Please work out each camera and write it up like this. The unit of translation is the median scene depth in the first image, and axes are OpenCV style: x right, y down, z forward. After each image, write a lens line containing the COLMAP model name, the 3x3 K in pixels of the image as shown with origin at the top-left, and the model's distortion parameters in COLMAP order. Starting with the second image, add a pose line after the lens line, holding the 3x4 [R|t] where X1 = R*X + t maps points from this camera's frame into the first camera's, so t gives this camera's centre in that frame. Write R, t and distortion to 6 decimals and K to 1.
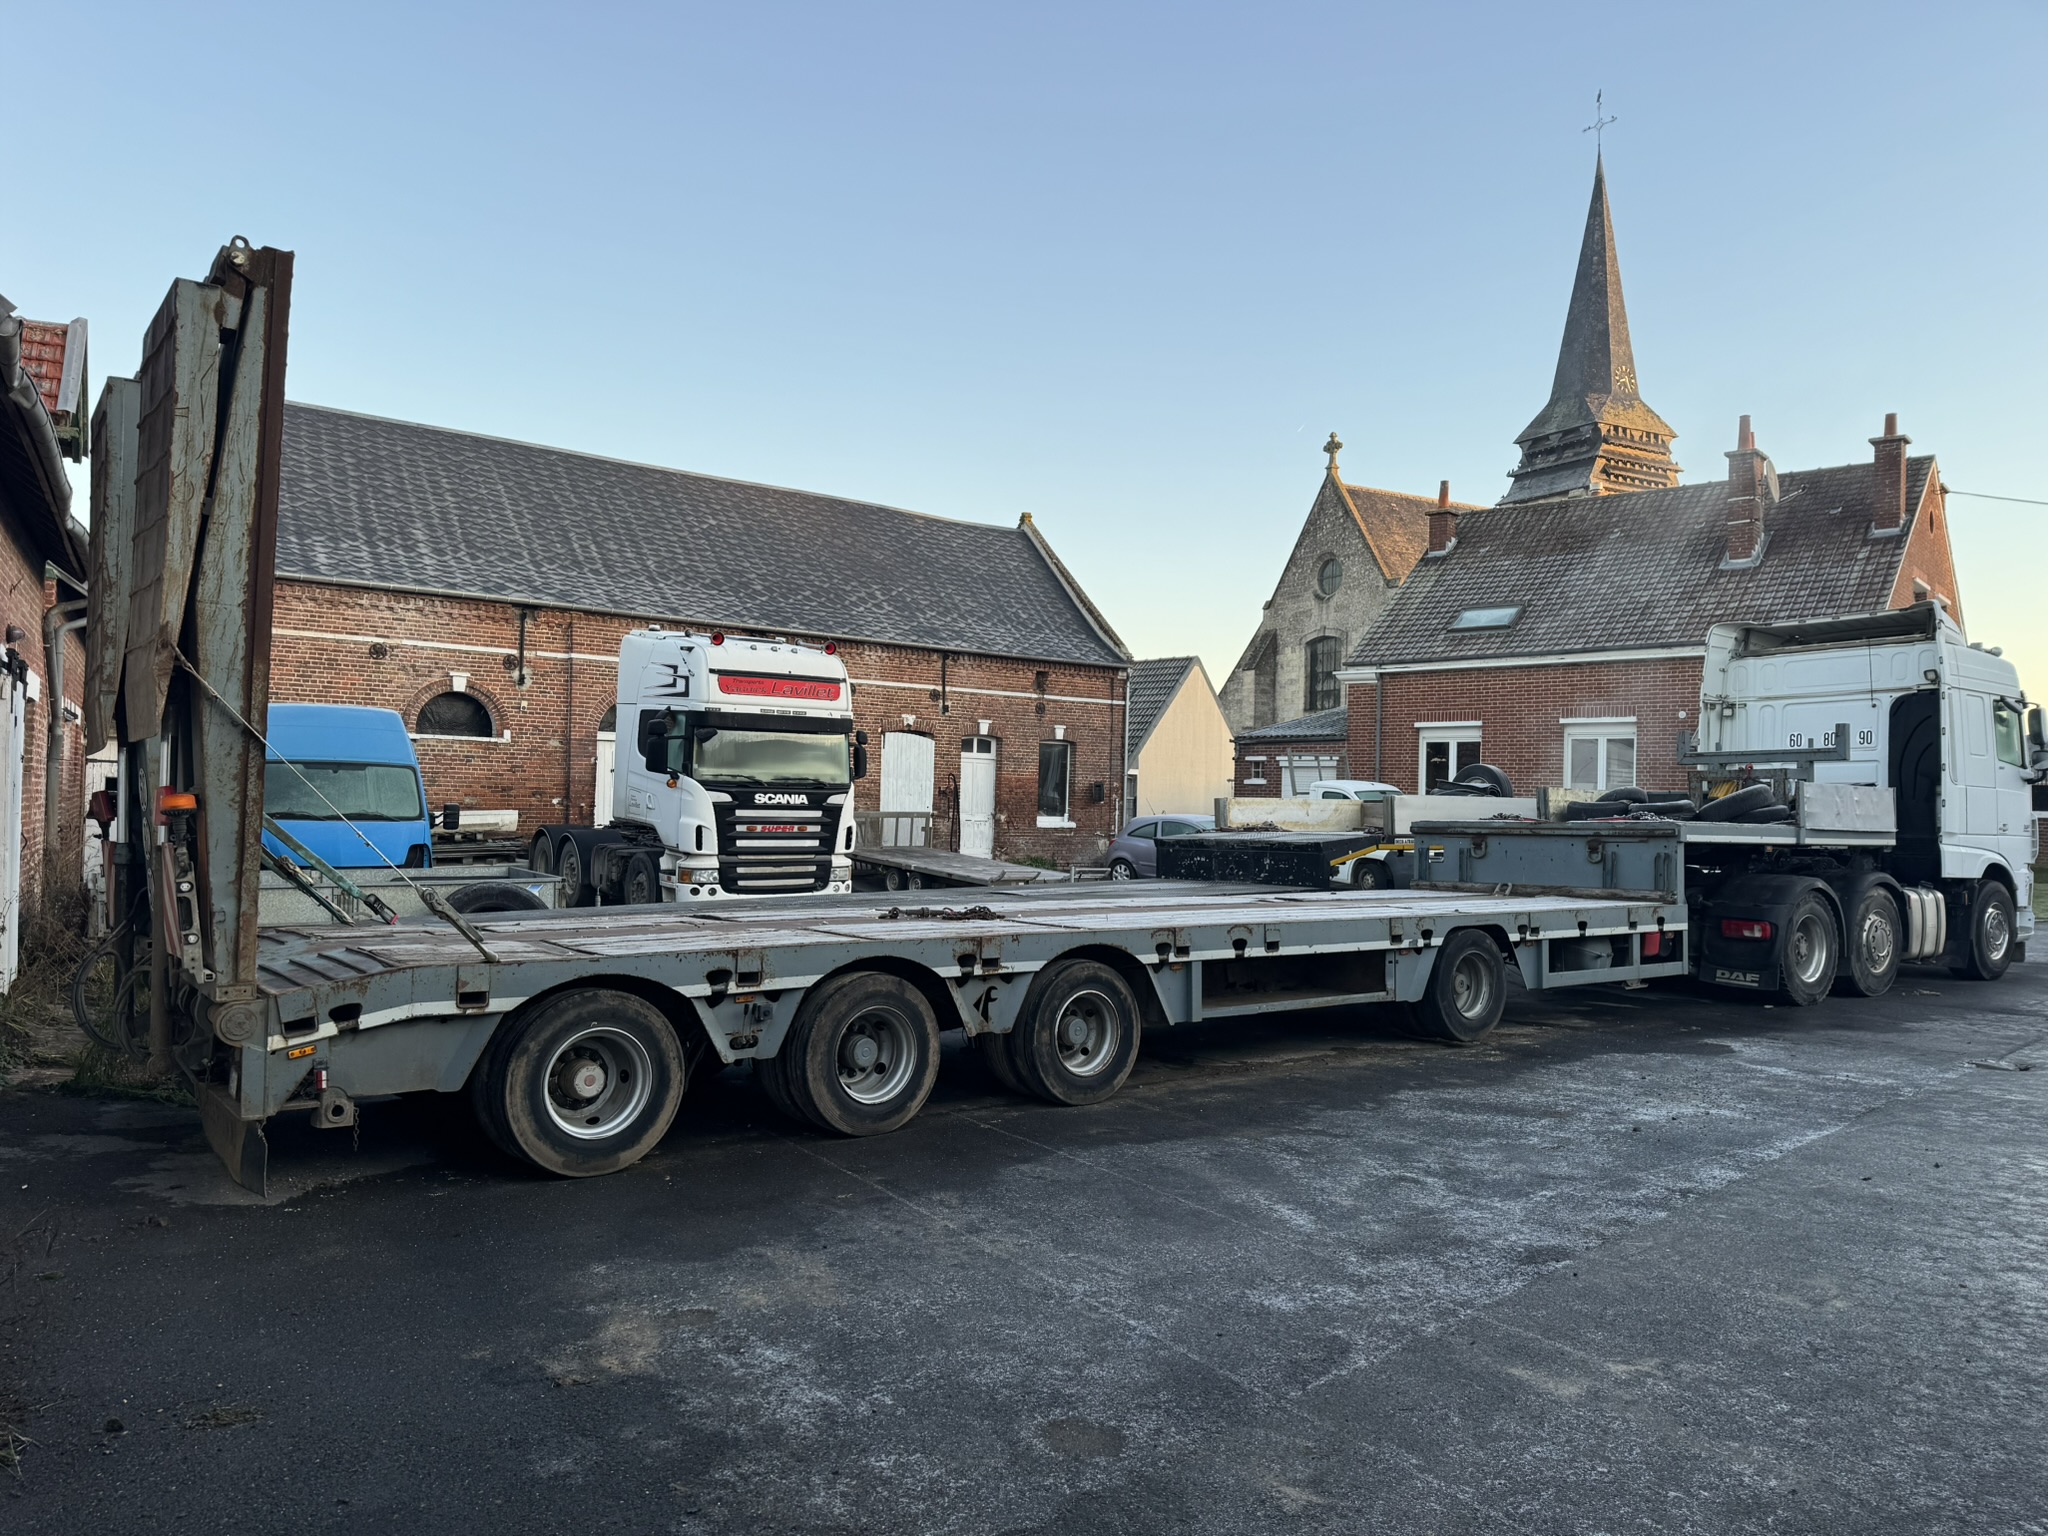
lens RADIAL K [[1451.4, 0, 1020.7], [0, 1451.4, 758.4], [0, 0, 1]] dist [0.097787, -0.135785]
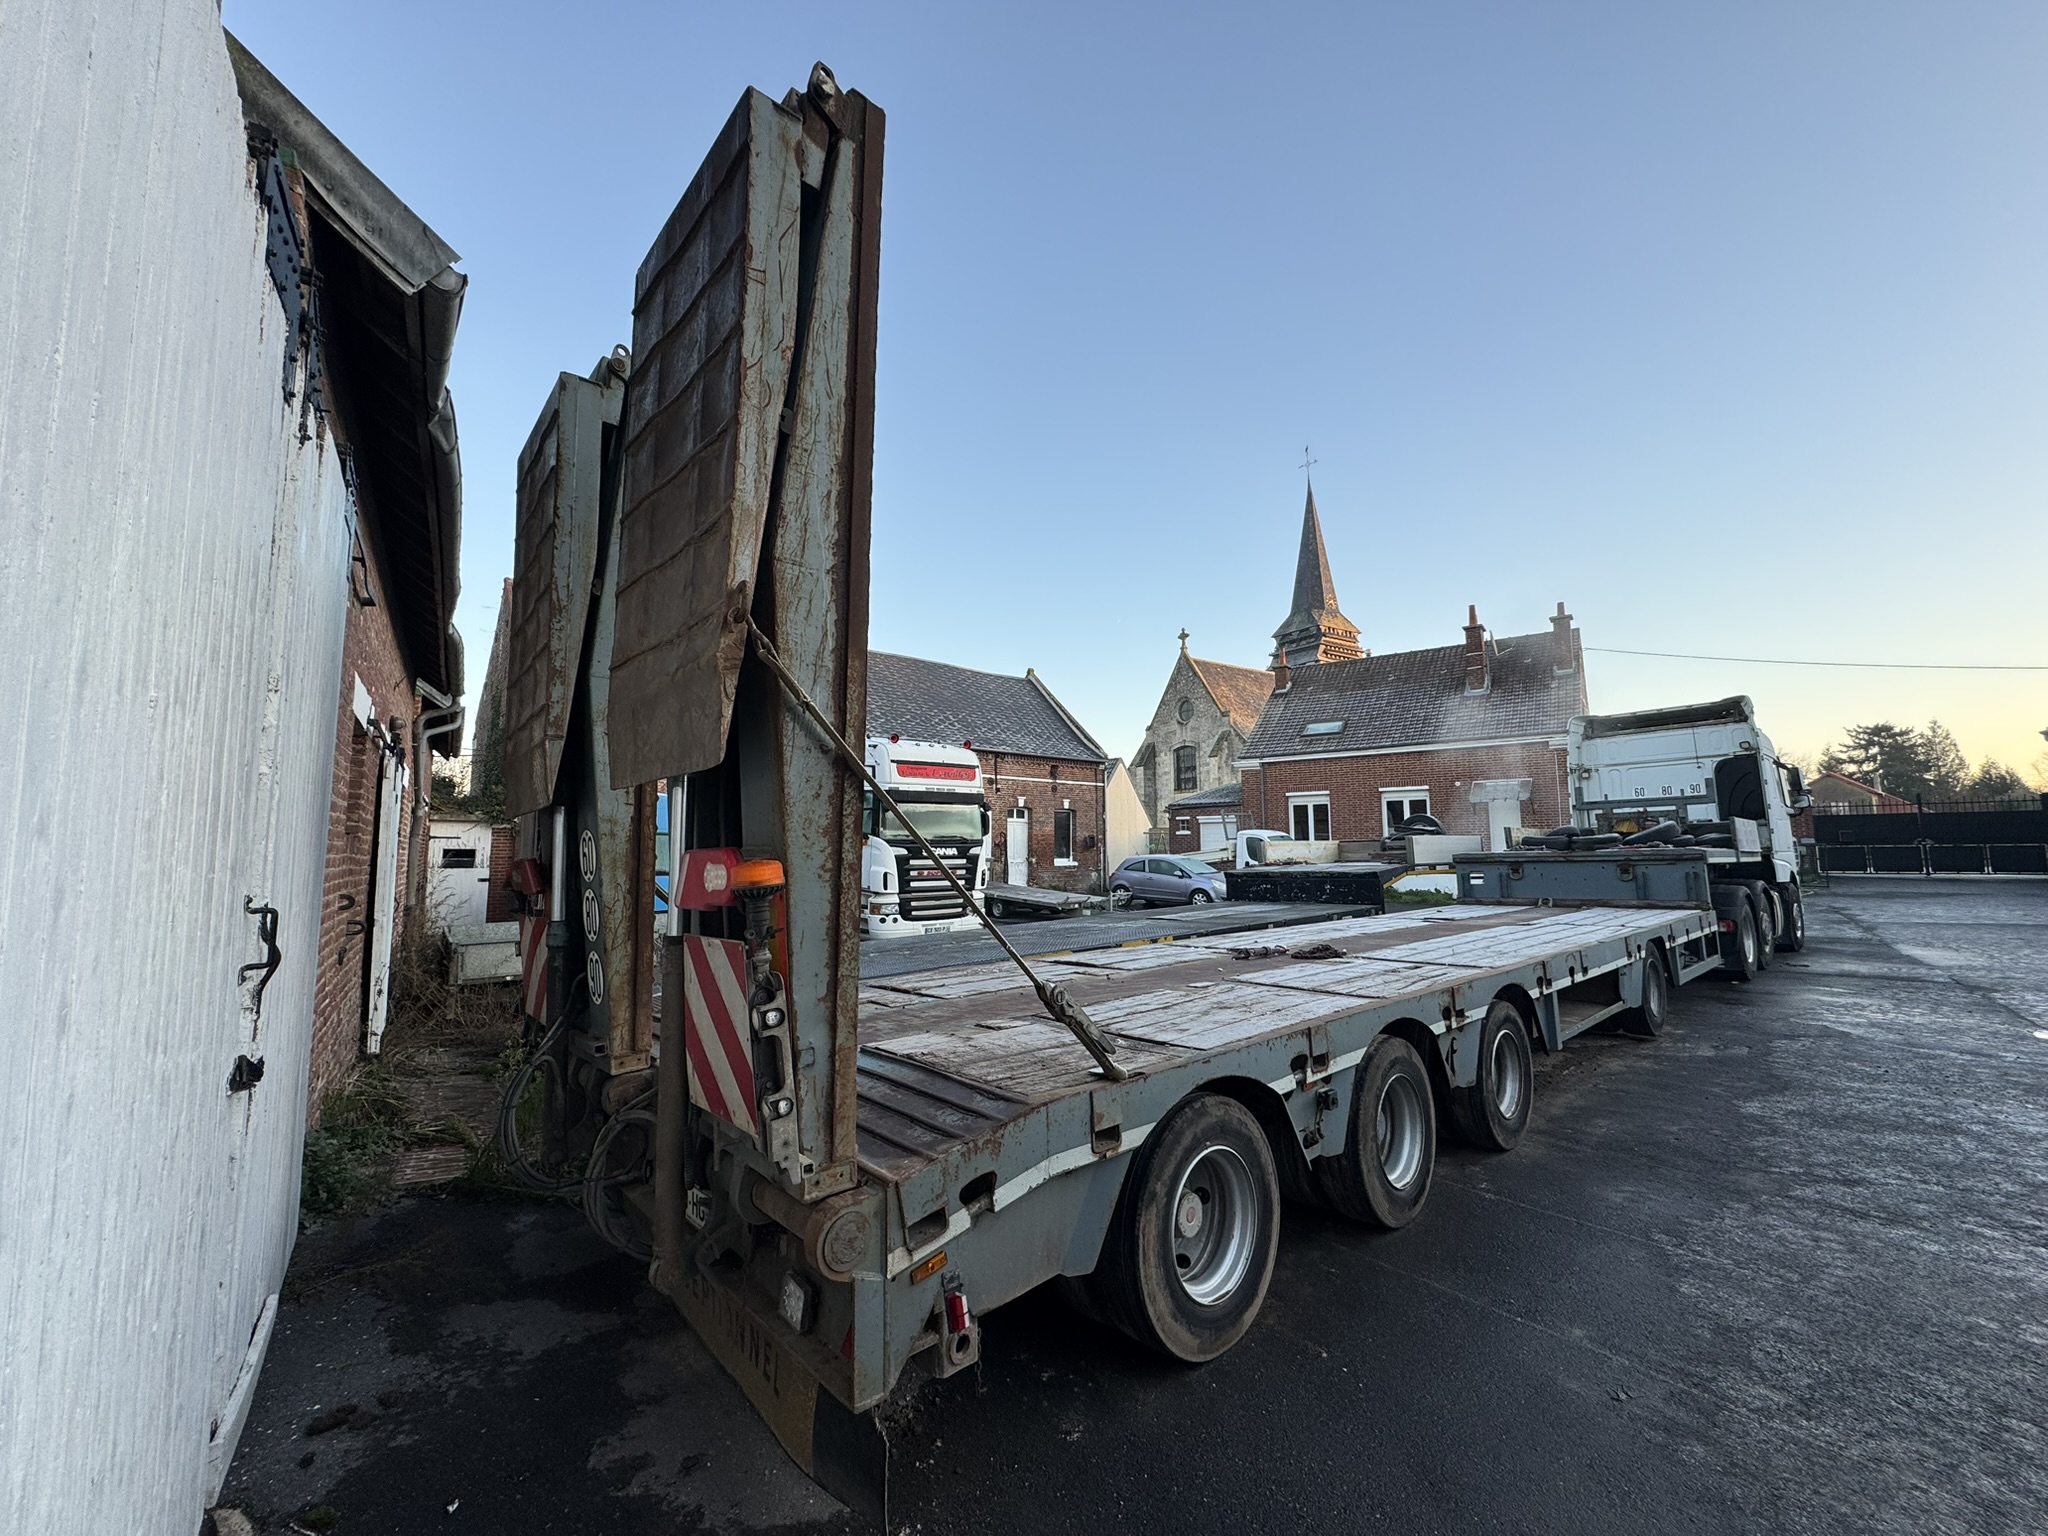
lens RADIAL K [[825.4, 0, 1029.4], [0, 825.4, 753.2], [0, 0, 1]] dist [-0.001662, -0.000036]
pose [[0.996031, -0.017746, 0.087223, -0.149350], [0.025222, 0.996030, -0.085375, 0.003684], [-0.085362, 0.087236, 0.992524, 0.199046]]
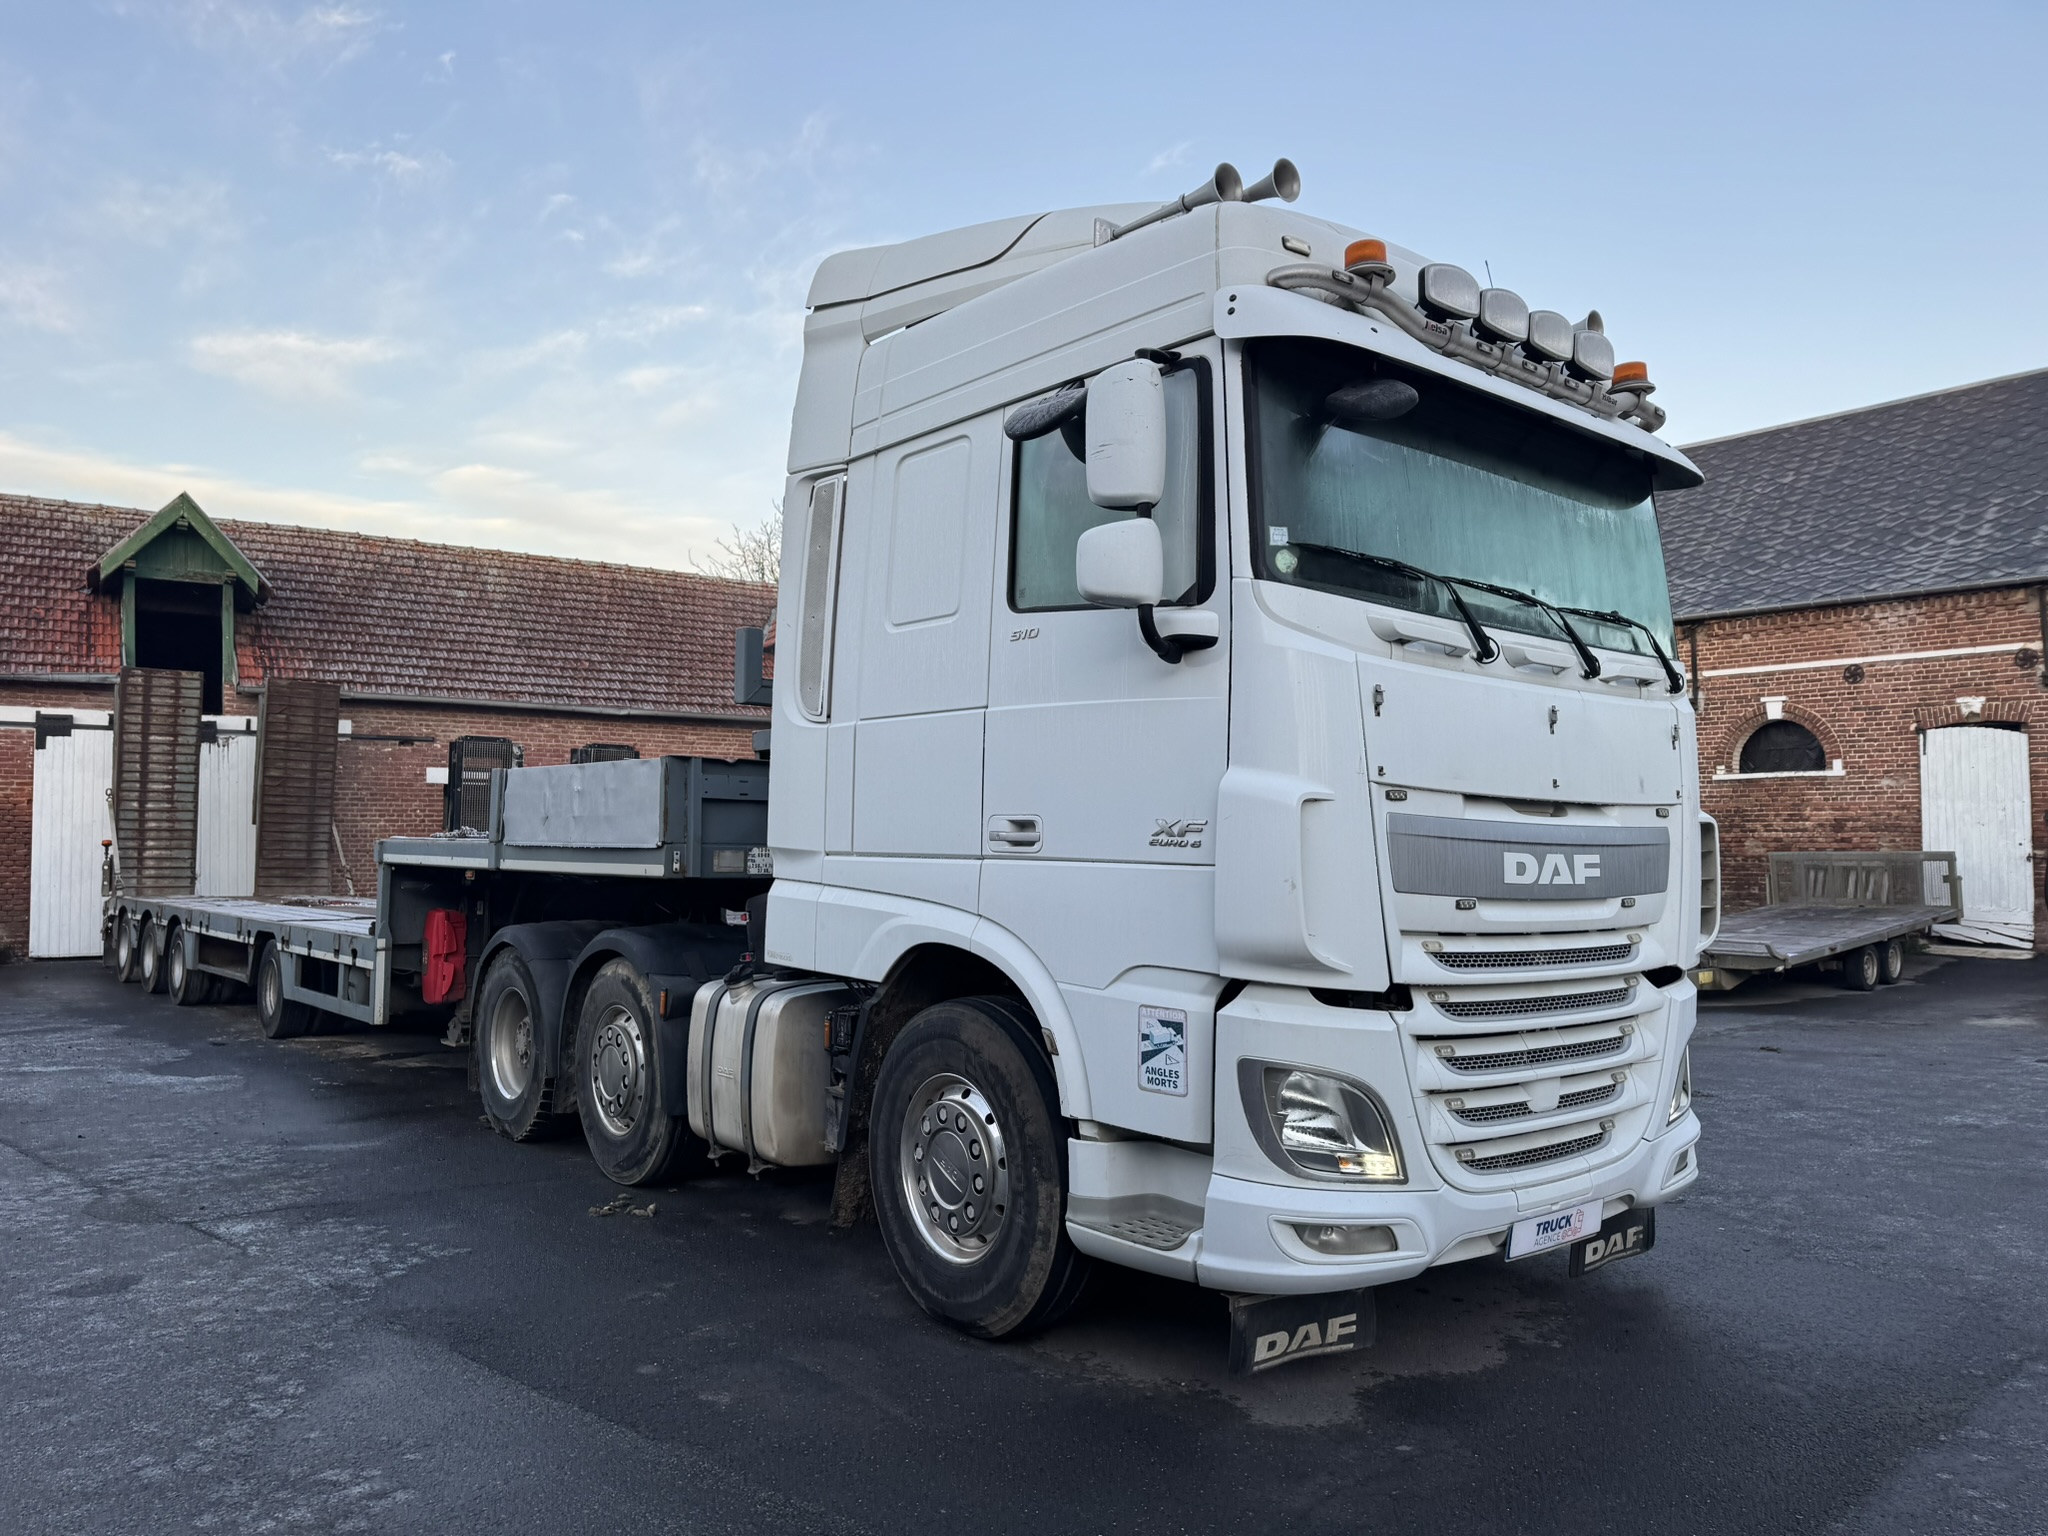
lens RADIAL K [[1451.4, 0, 1020.7], [0, 1451.4, 758.4], [0, 0, 1]] dist [0.097787, -0.135785]
pose [[0.051263, -0.075961, -0.995792, 0.844150], [0.033677, 0.996668, -0.074294, 0.047349], [0.998117, -0.029726, 0.053650, 0.866694]]
